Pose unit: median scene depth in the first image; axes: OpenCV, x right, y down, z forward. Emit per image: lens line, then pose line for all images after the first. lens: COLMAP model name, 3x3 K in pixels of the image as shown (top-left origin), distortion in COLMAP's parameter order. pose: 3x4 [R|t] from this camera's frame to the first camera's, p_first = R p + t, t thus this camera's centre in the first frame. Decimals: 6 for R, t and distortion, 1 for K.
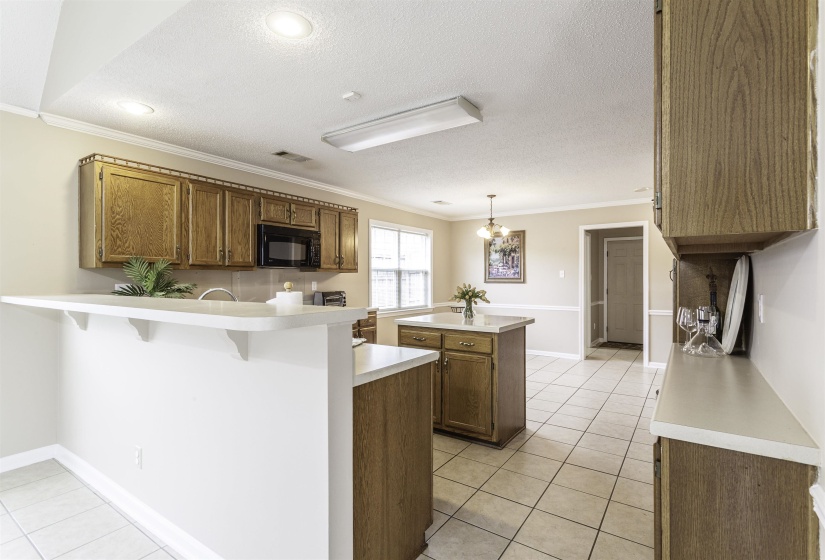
lens RADIAL K [[401.0, 0, 414.7], [0, 401.0, 280.1], [0, 0, 1]] dist [0.002640, 0.003867]
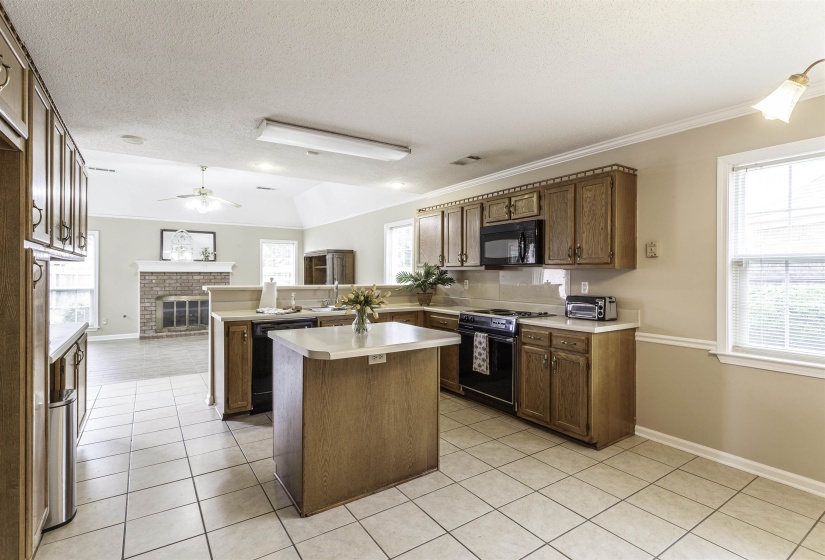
lens RADIAL K [[401.0, 0, 418.8], [0, 401.0, 274.1], [0, 0, 1]] dist [0.002640, 0.003867]
pose [[-0.356170, 0.004261, -0.934412, 0.653750], [-0.003407, 0.999977, 0.005858, -0.015786], [0.934415, 0.005270, -0.356147, 1.143850]]
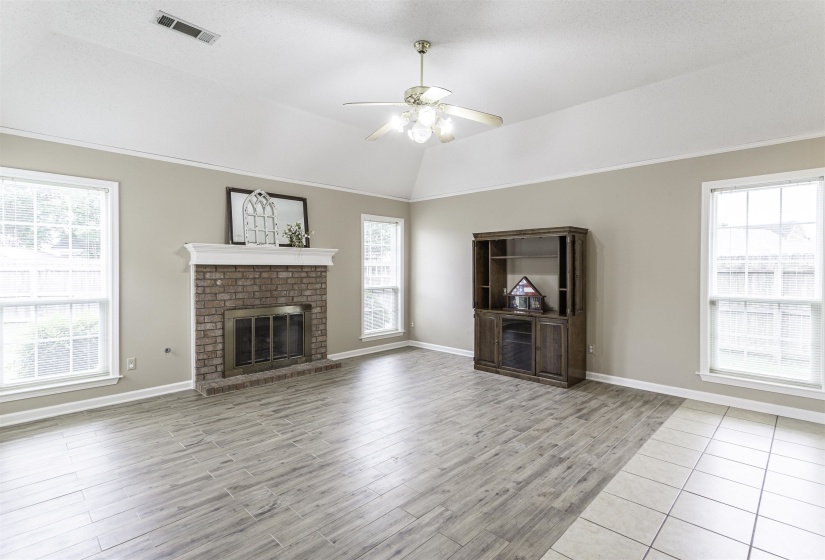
lens RADIAL K [[401.0, 0, 414.5], [0, 401.0, 273.9], [0, 0, 1]] dist [0.002640, 0.003867]
pose [[-0.166804, 0.015427, -0.985869, 0.511505], [-0.002793, 0.999866, 0.016119, -0.012445], [0.985986, 0.005442, -0.166739, 0.723550]]
